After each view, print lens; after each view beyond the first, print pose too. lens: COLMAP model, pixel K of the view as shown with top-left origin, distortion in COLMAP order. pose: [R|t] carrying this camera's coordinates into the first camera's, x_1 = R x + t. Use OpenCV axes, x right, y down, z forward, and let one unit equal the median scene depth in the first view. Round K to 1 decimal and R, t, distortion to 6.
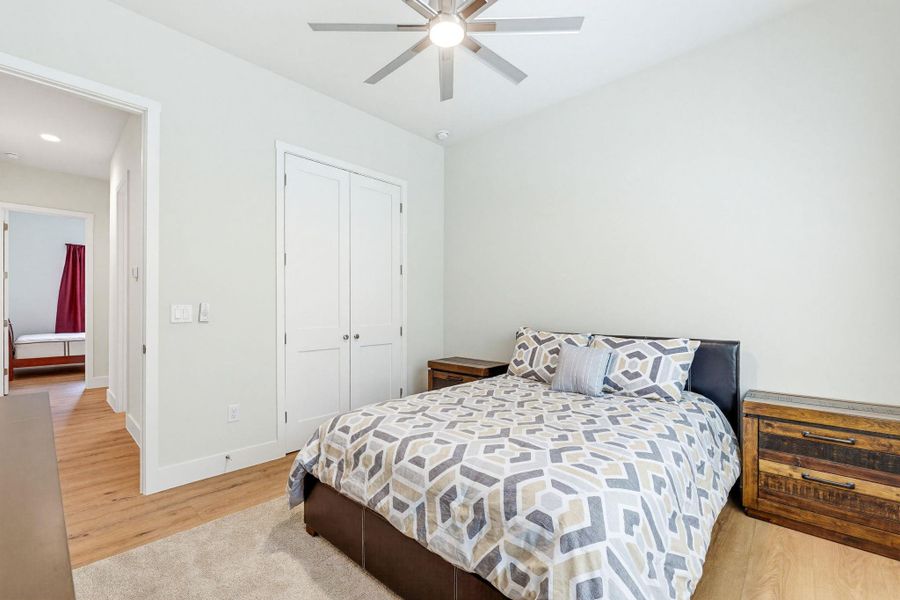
lens RADIAL K [[396.8, 0, 450.0], [0, 396.8, 301.6], [0, 0, 1]] dist [-0.016356, -0.000188]
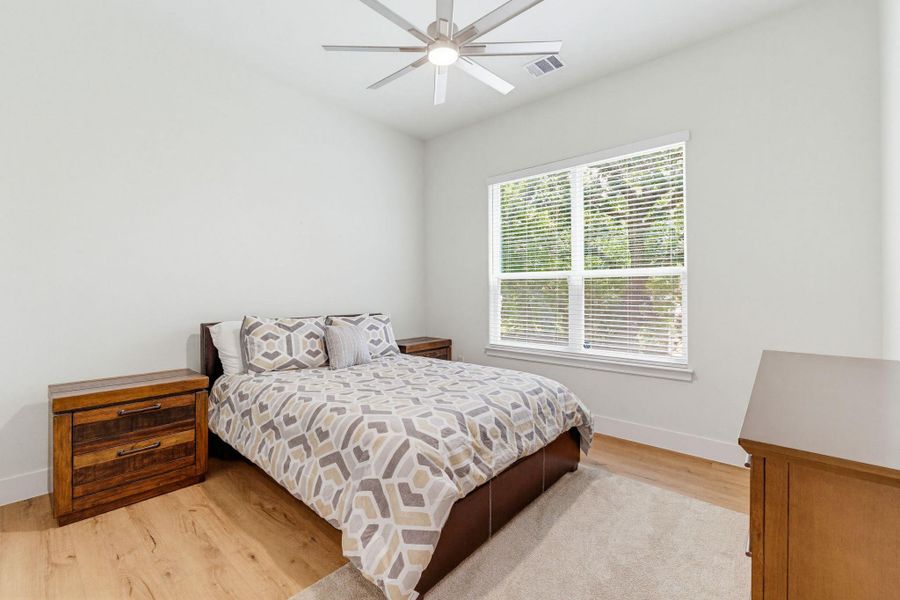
lens RADIAL K [[396.8, 0, 450.0], [0, 396.8, 295.1], [0, 0, 1]] dist [-0.016356, -0.000188]
pose [[-0.064343, -0.008035, 0.997895, -1.122106], [-0.012091, 0.999900, 0.007272, 0.018296], [-0.997855, -0.011597, -0.064434, 1.051054]]
